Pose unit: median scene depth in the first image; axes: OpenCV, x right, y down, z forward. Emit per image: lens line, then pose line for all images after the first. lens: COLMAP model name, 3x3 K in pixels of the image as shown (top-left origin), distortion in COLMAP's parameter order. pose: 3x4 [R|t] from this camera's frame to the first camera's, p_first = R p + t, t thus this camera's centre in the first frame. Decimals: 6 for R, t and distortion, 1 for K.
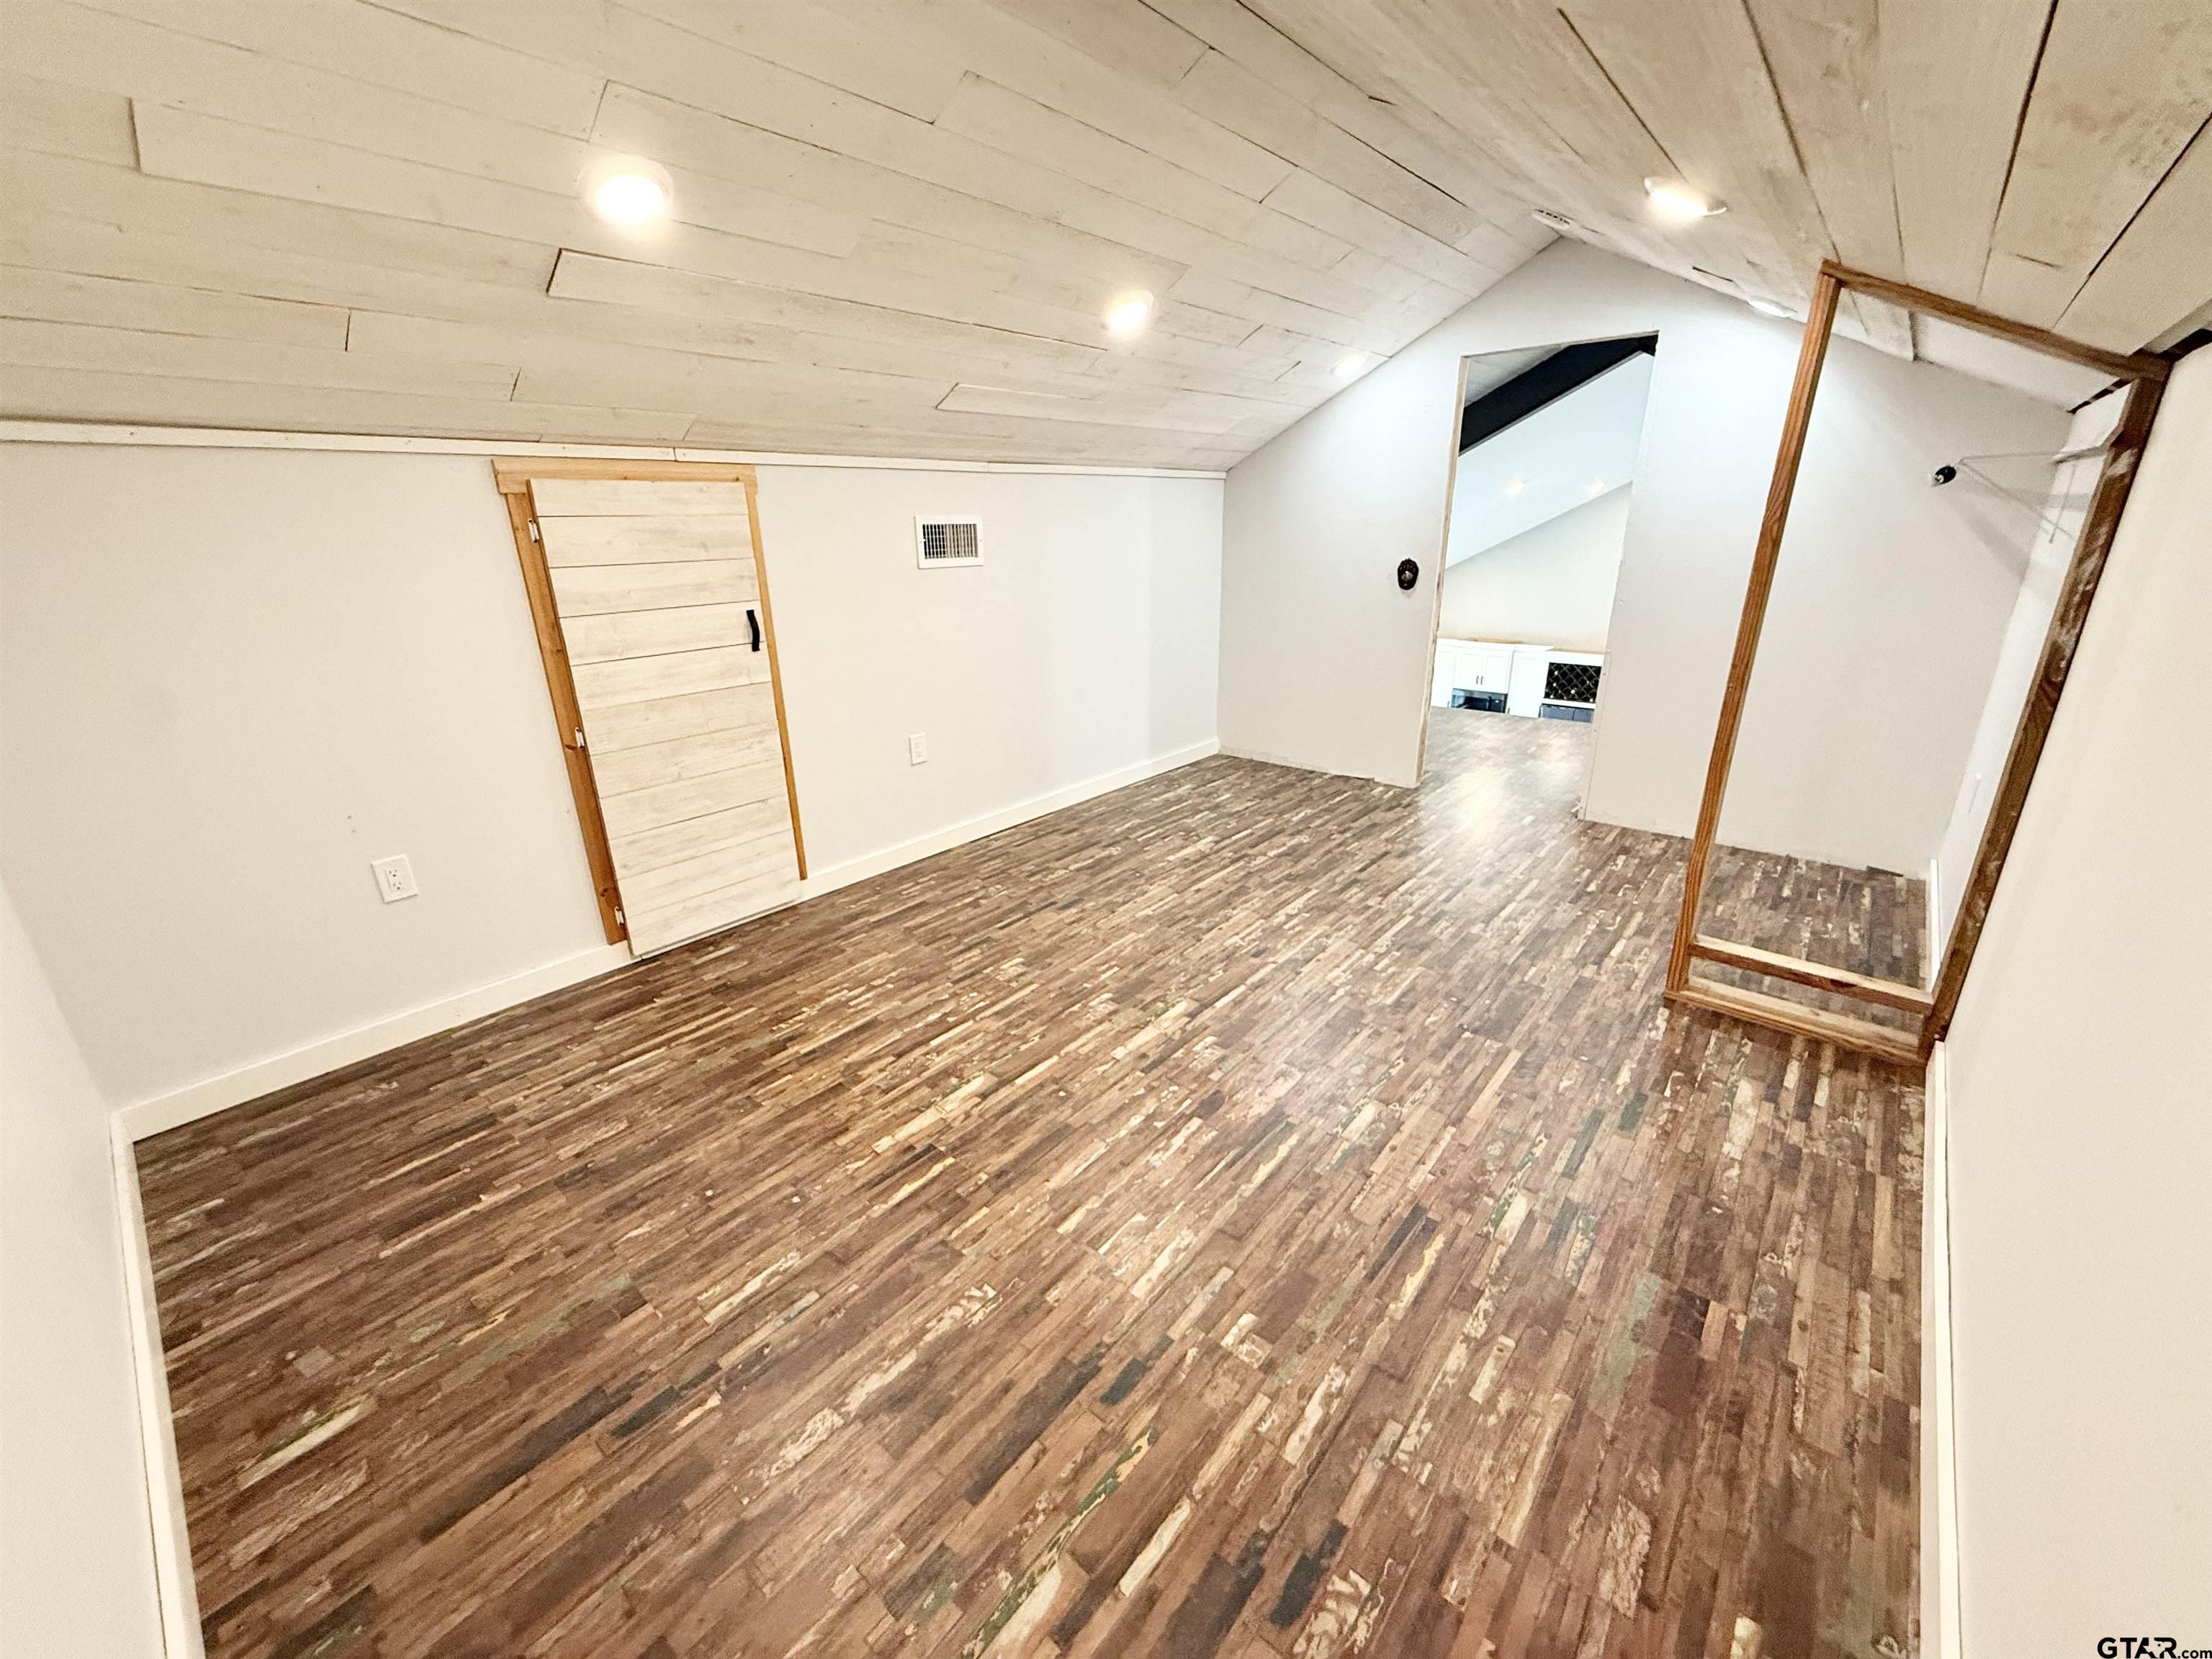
lens RADIAL K [[884.1, 0, 1103.5], [0, 884.1, 825.1], [0, 0, 1]] dist [0.000947, -0.000560]
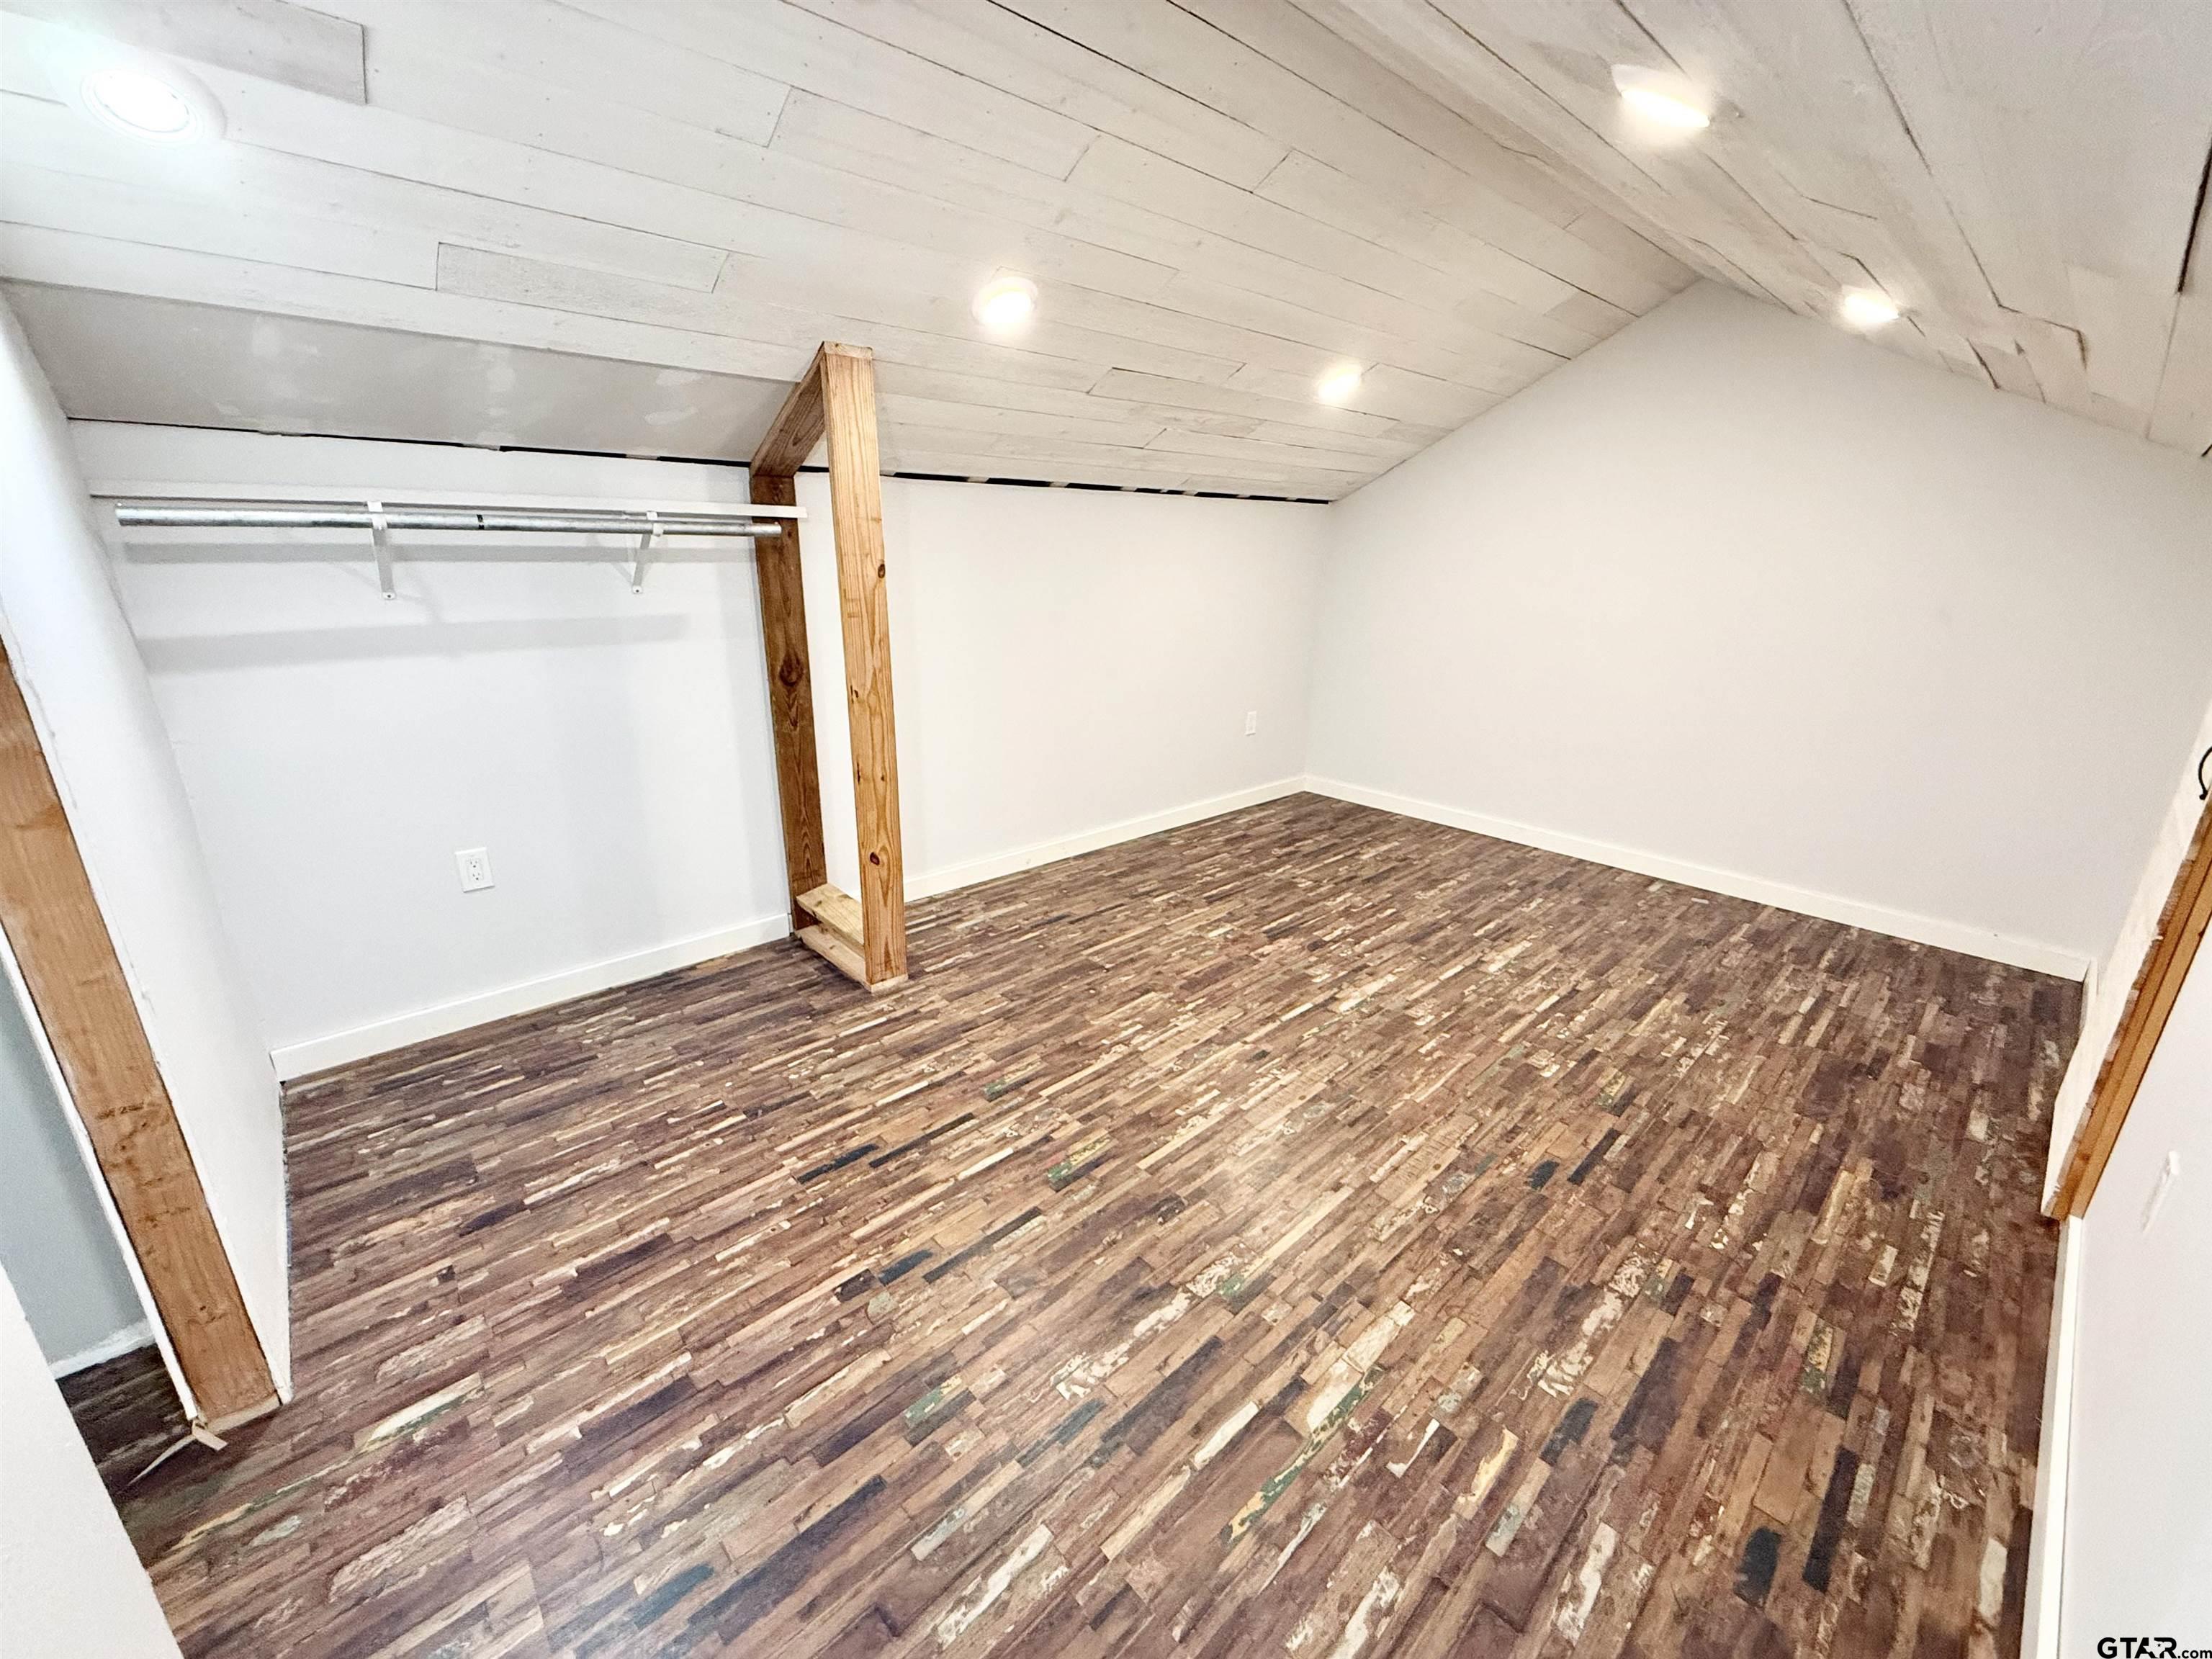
lens RADIAL K [[884.1, 0, 1104.5], [0, 884.1, 827.8], [0, 0, 1]] dist [0.000947, -0.000560]
pose [[-0.993445, -0.028059, 0.110813, 0.268912], [0.044638, 0.797212, 0.602046, -0.639485], [-0.105234, 0.603047, -0.790734, 1.775668]]
